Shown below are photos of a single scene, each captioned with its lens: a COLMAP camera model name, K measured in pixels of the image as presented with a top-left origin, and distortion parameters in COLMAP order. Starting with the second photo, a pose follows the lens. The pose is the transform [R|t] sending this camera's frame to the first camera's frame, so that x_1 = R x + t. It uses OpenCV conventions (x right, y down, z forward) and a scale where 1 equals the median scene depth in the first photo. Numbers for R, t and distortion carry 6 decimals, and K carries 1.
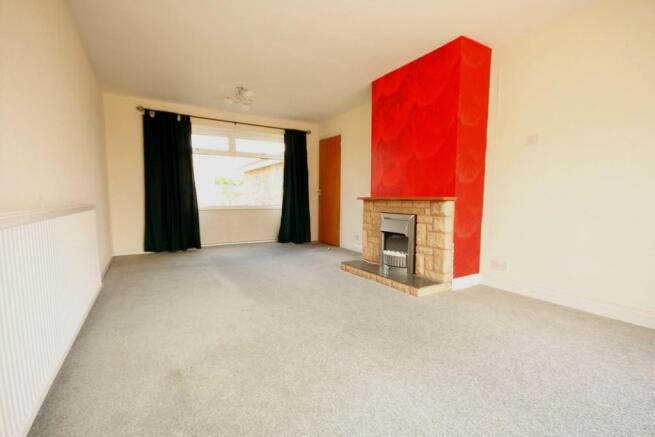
lens RADIAL K [[304.3, 0, 329.6], [0, 304.3, 227.4], [0, 0, 1]] dist [-0.000603, 0.000310]
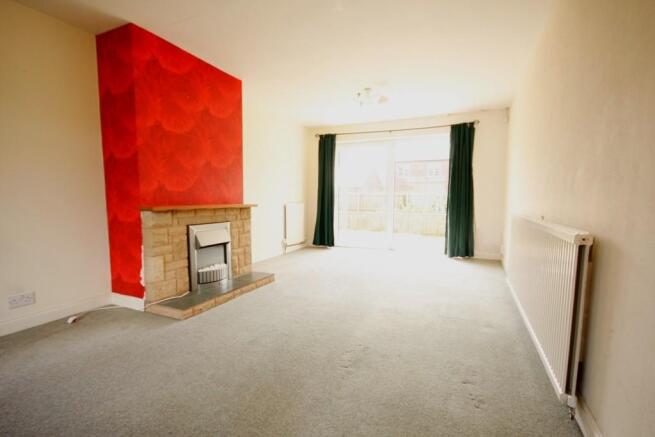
lens RADIAL K [[304.3, 0, 329.6], [0, 304.3, 227.4], [0, 0, 1]] dist [-0.000603, 0.000310]
pose [[-0.560031, -0.080032, 0.824597, -0.803127], [0.082829, 0.984927, 0.151847, -0.155704], [-0.824321, 0.153340, -0.544961, 1.331915]]
